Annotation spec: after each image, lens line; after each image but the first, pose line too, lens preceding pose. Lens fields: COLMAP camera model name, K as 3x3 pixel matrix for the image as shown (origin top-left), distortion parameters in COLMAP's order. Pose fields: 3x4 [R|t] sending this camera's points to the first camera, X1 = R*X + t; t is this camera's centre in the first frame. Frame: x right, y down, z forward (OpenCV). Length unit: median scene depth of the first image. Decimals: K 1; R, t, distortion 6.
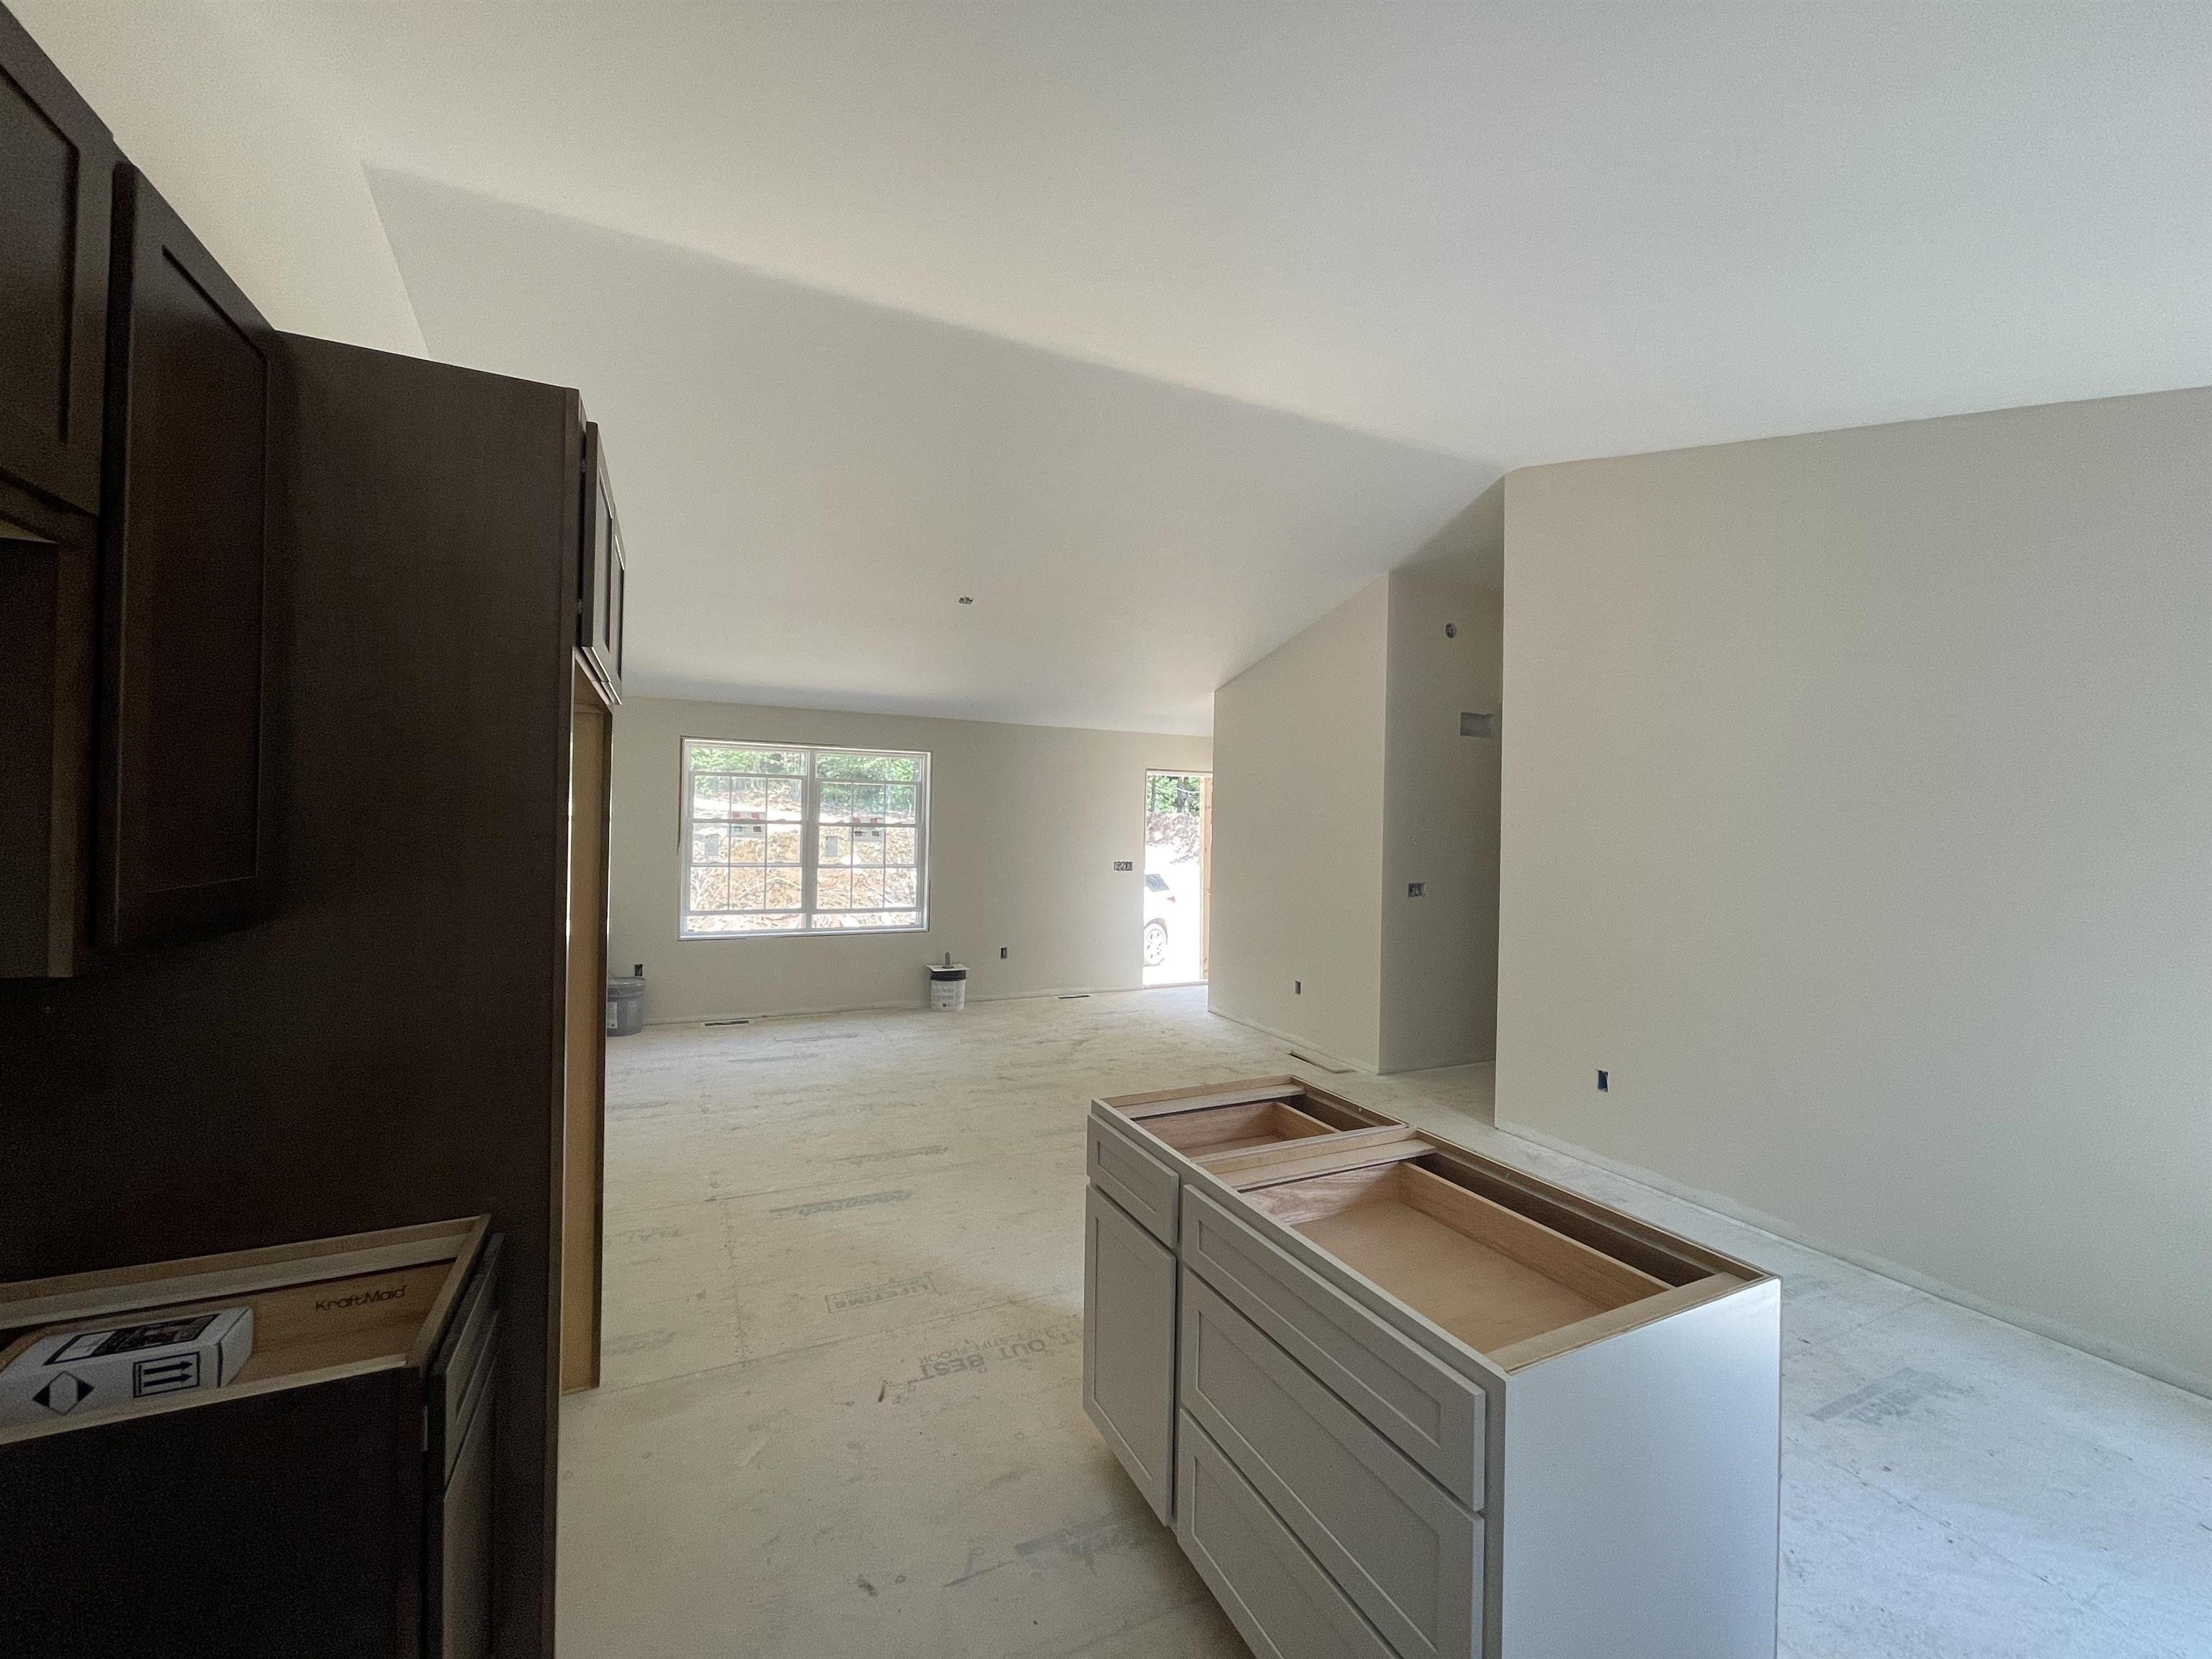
lens RADIAL K [[889.9, 0, 1102.4], [0, 889.9, 822.8], [0, 0, 1]] dist [-0.000179, -0.000706]
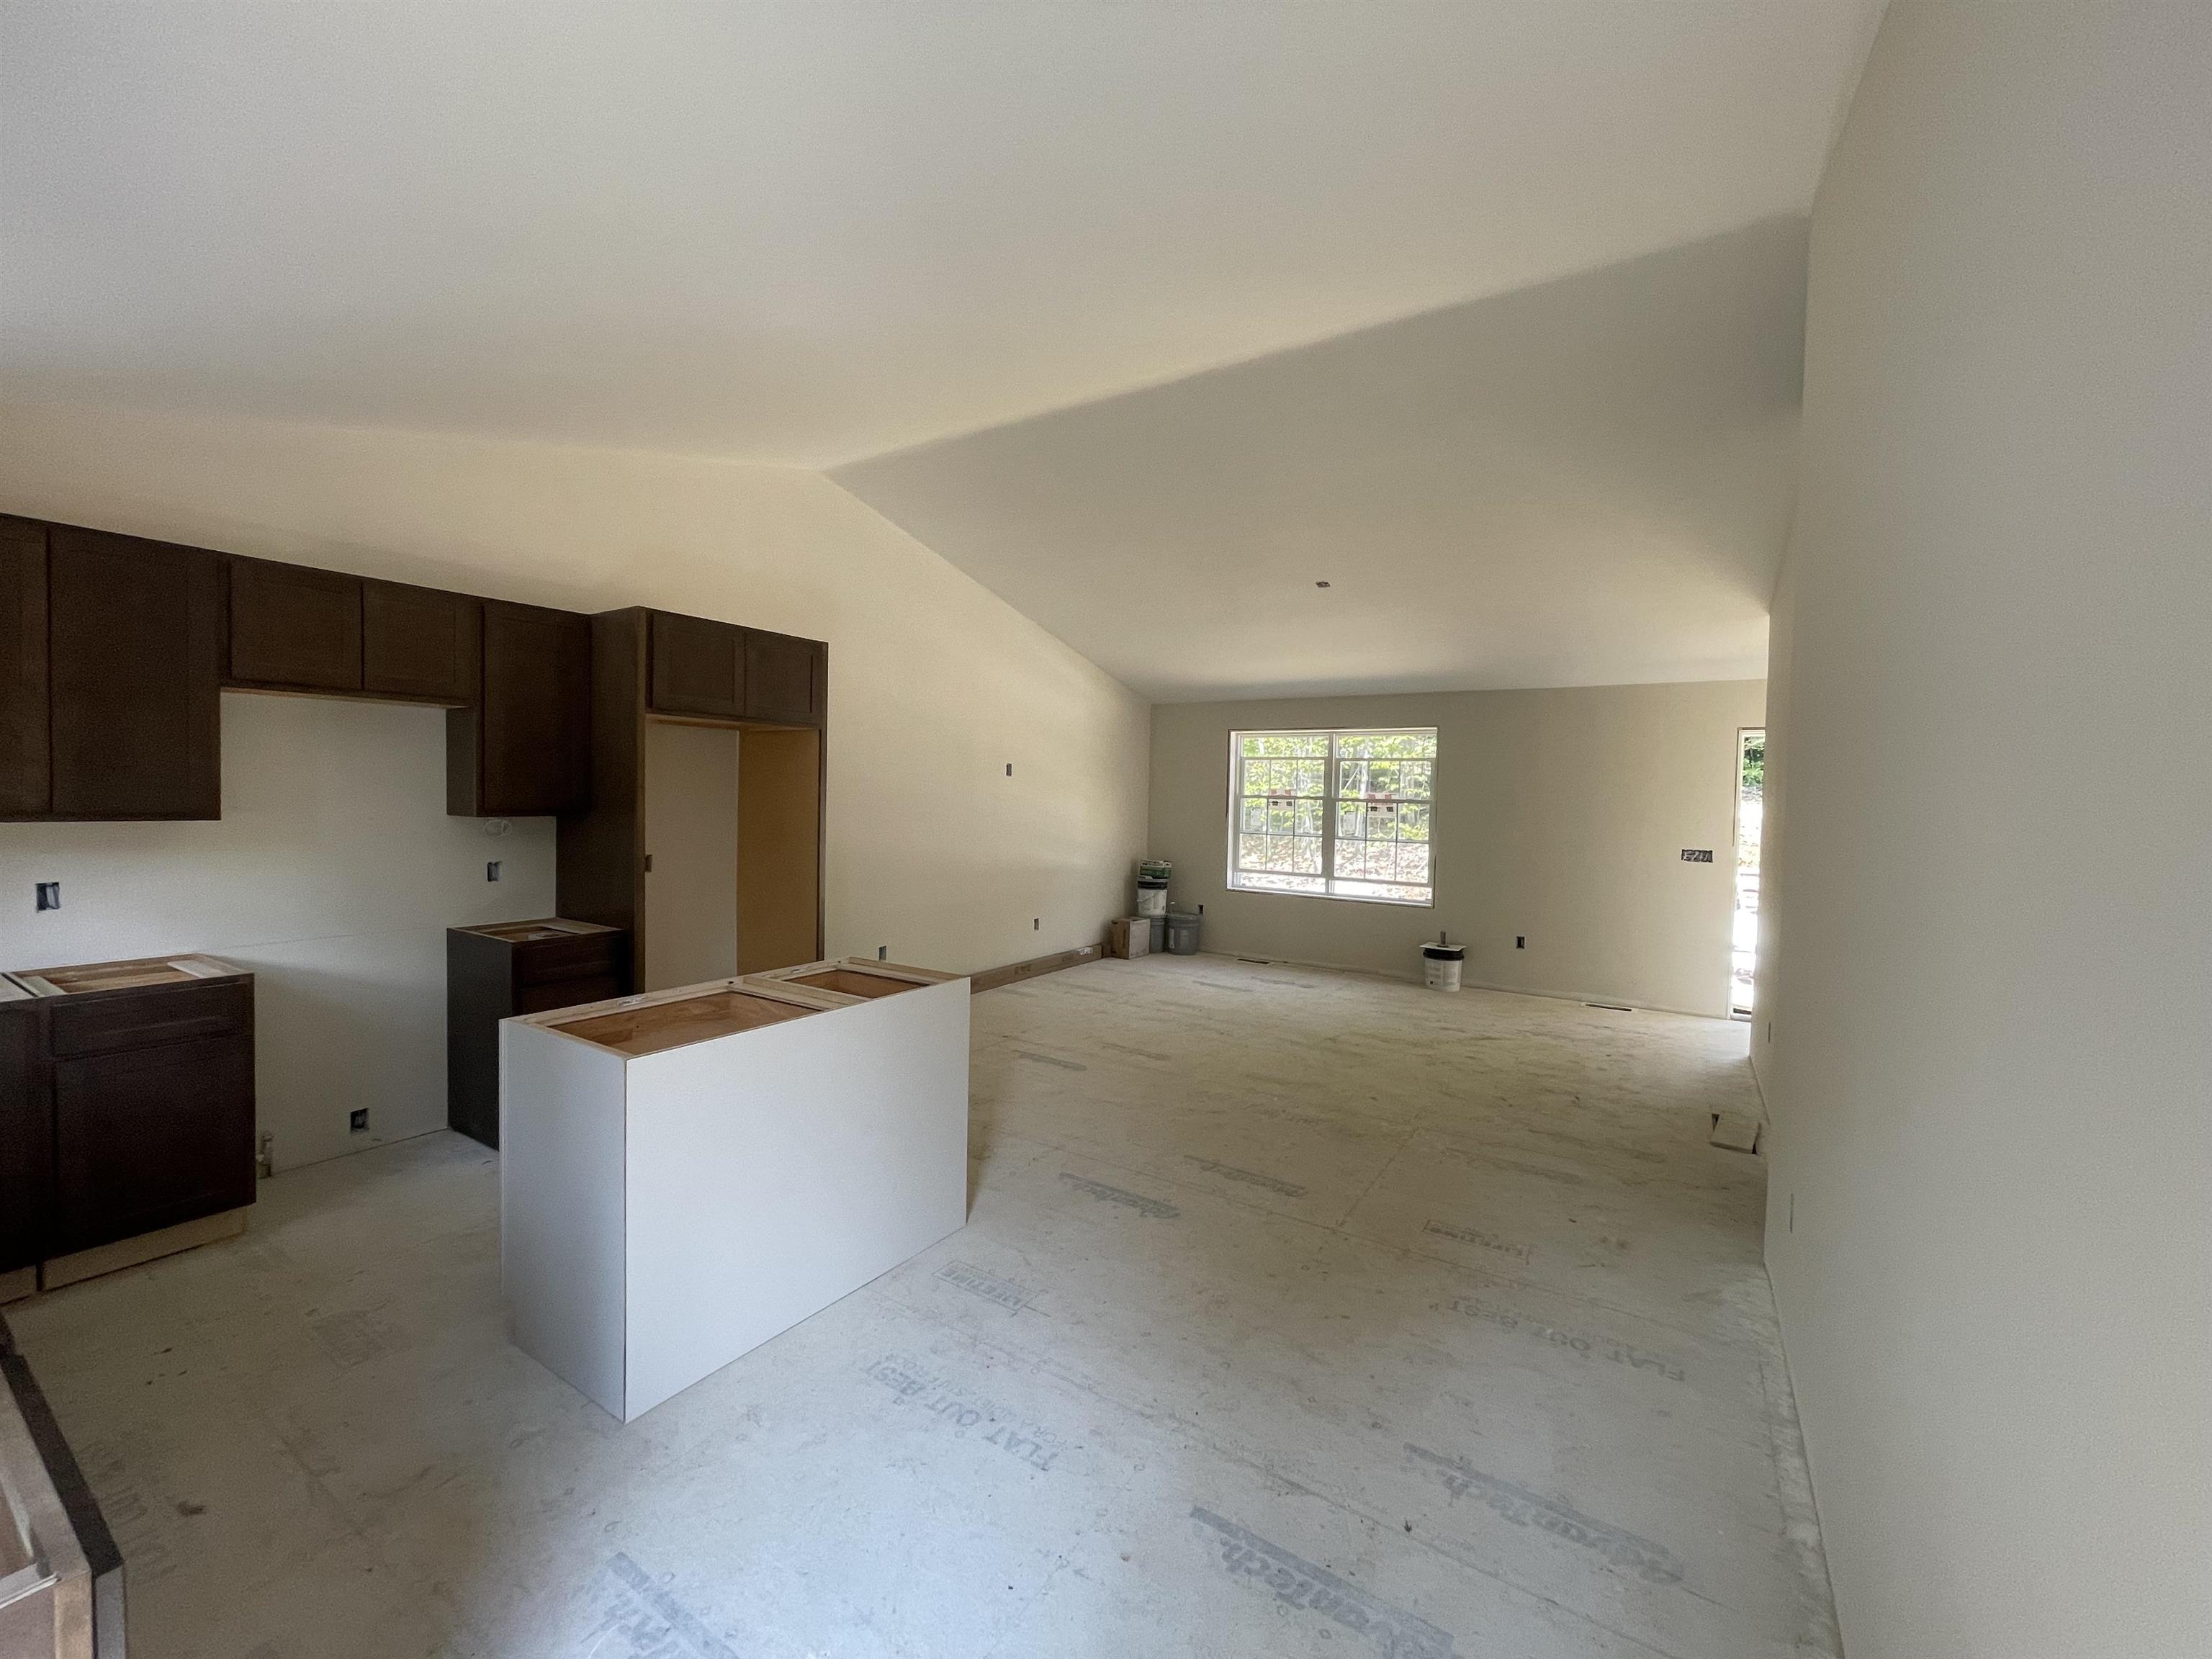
lens RADIAL K [[889.9, 0, 1102.4], [0, 889.9, 822.8], [0, 0, 1]] dist [-0.000179, -0.000706]
pose [[0.523811, 0.022206, -0.851545, 0.567626], [-0.011902, 0.999753, 0.018750, 0.015580], [0.851752, 0.000314, 0.523946, 0.203922]]
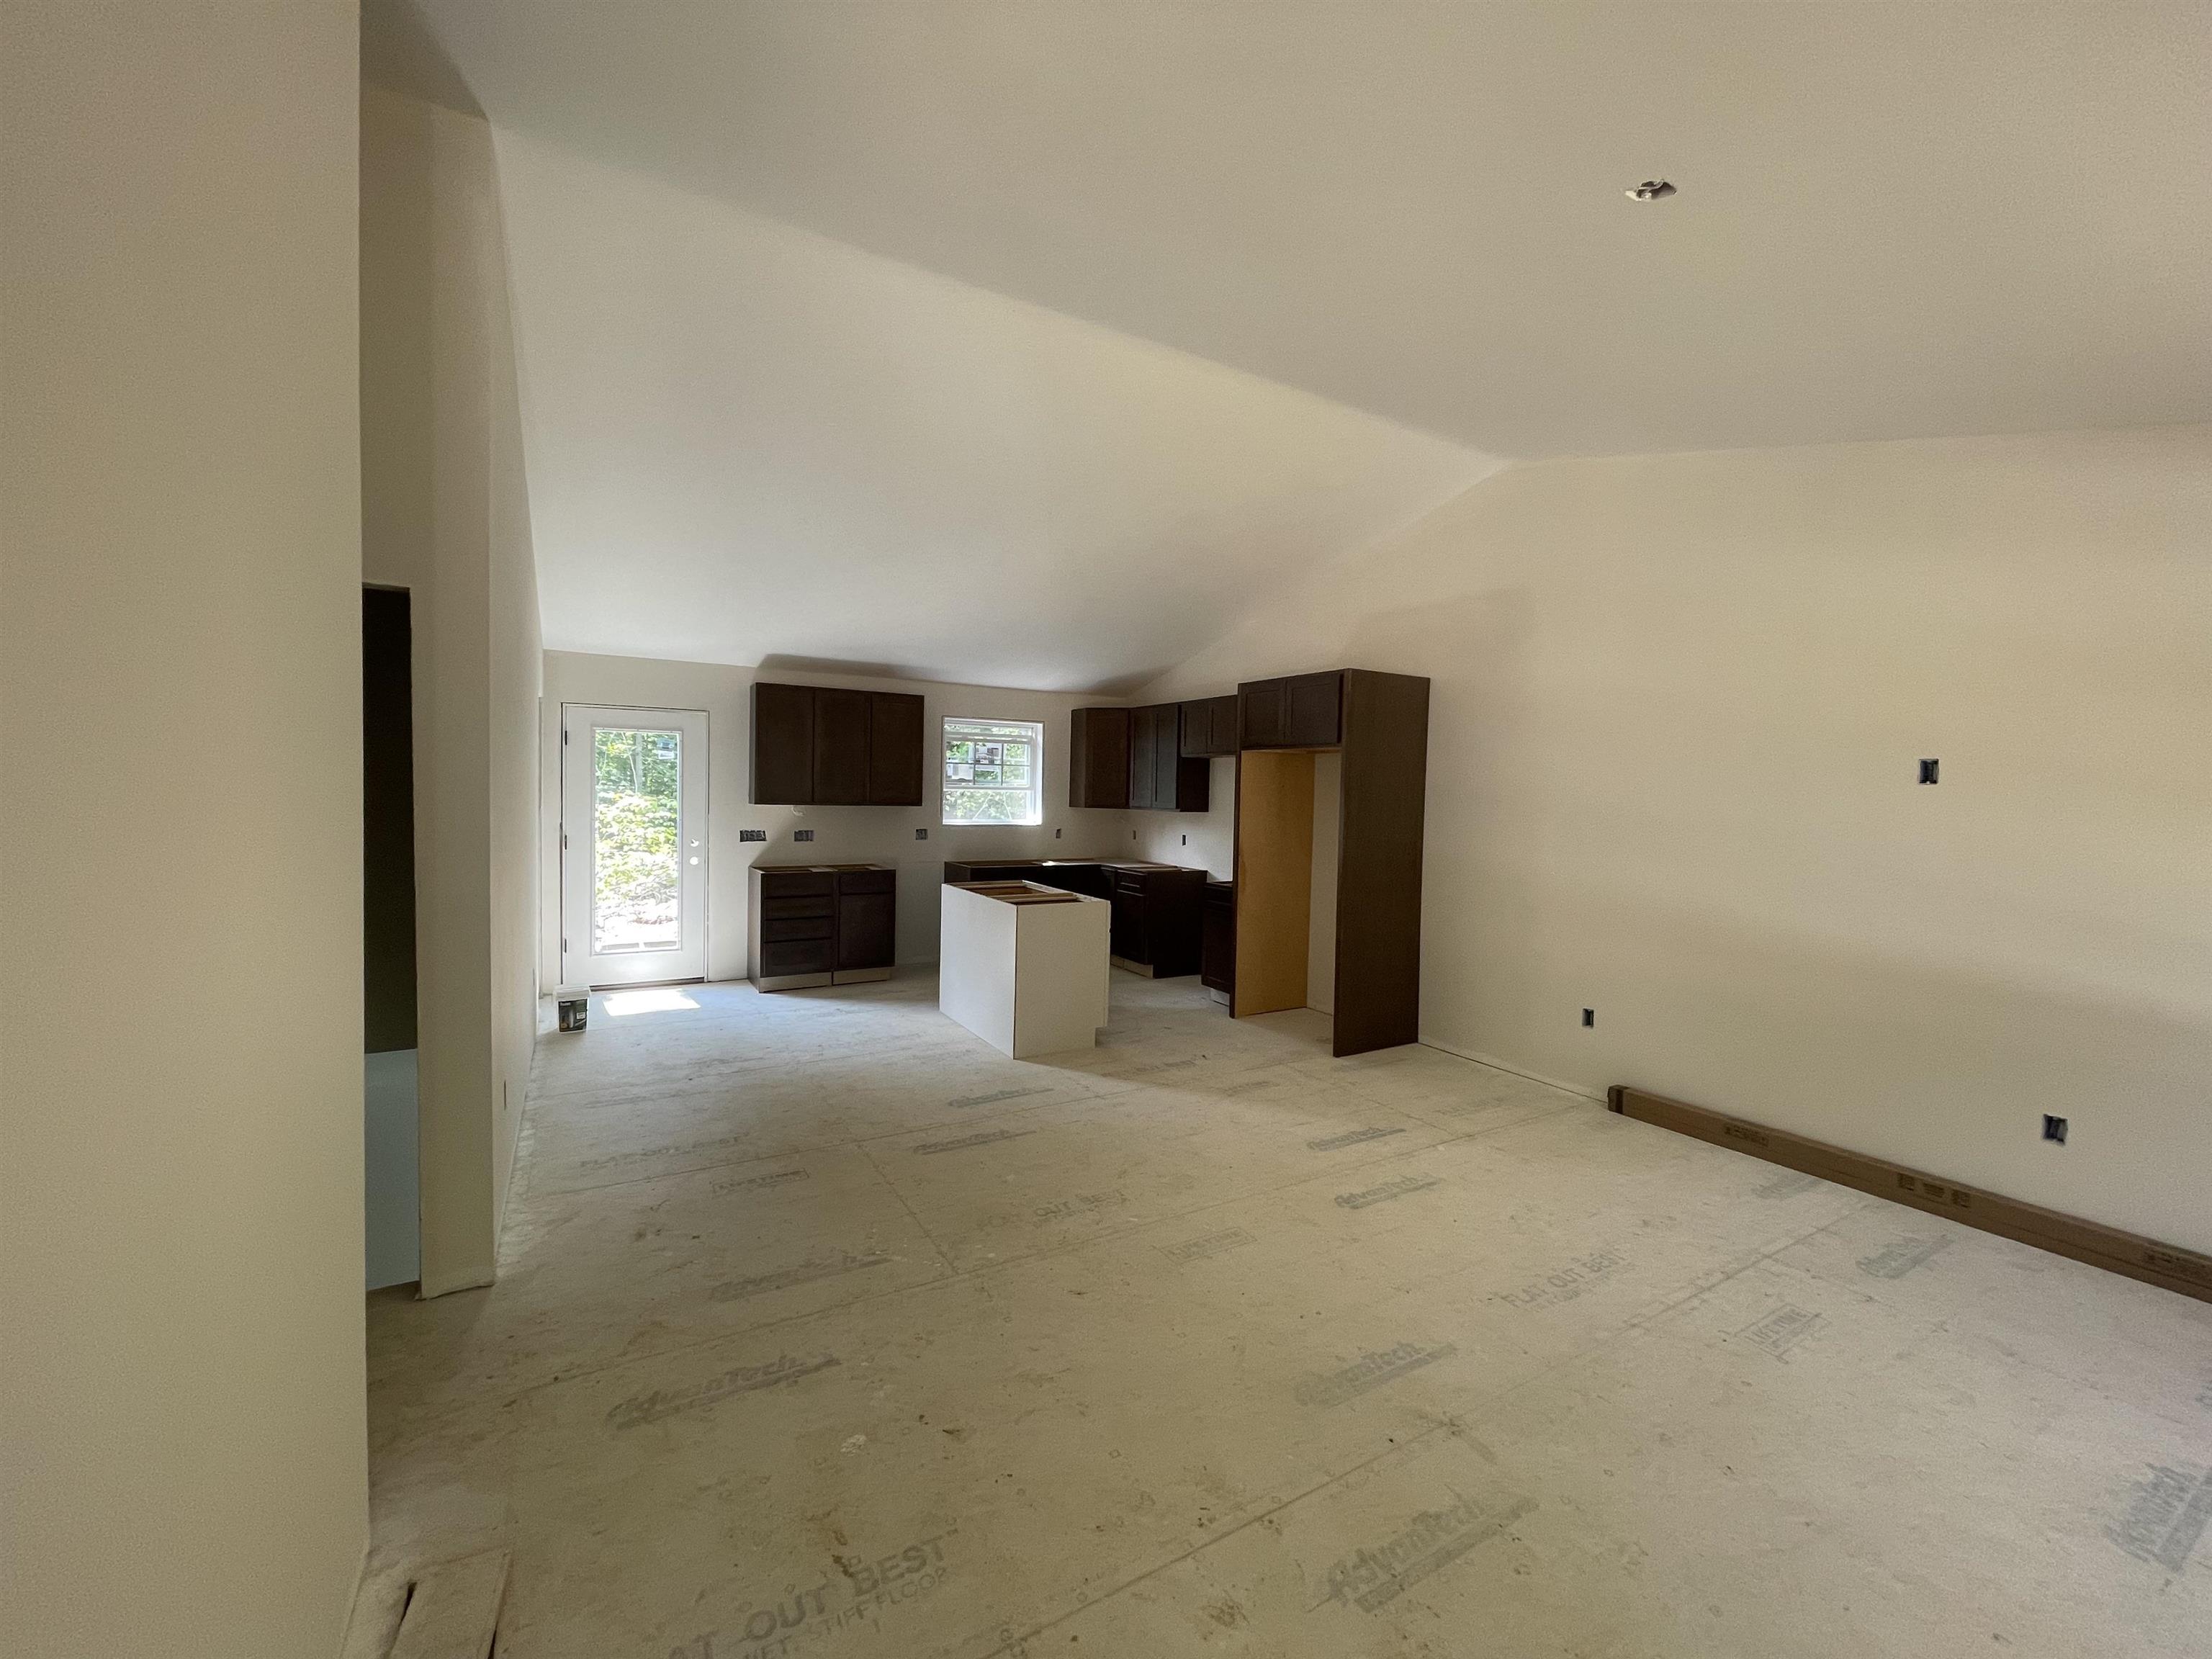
lens RADIAL K [[889.9, 0, 1102.4], [0, 889.9, 822.8], [0, 0, 1]] dist [-0.000179, -0.000706]
pose [[-0.995562, -0.038662, -0.085797, 0.082968], [-0.042013, 0.998409, 0.037604, 0.002397], [0.084207, 0.041041, -0.995603, 1.247450]]
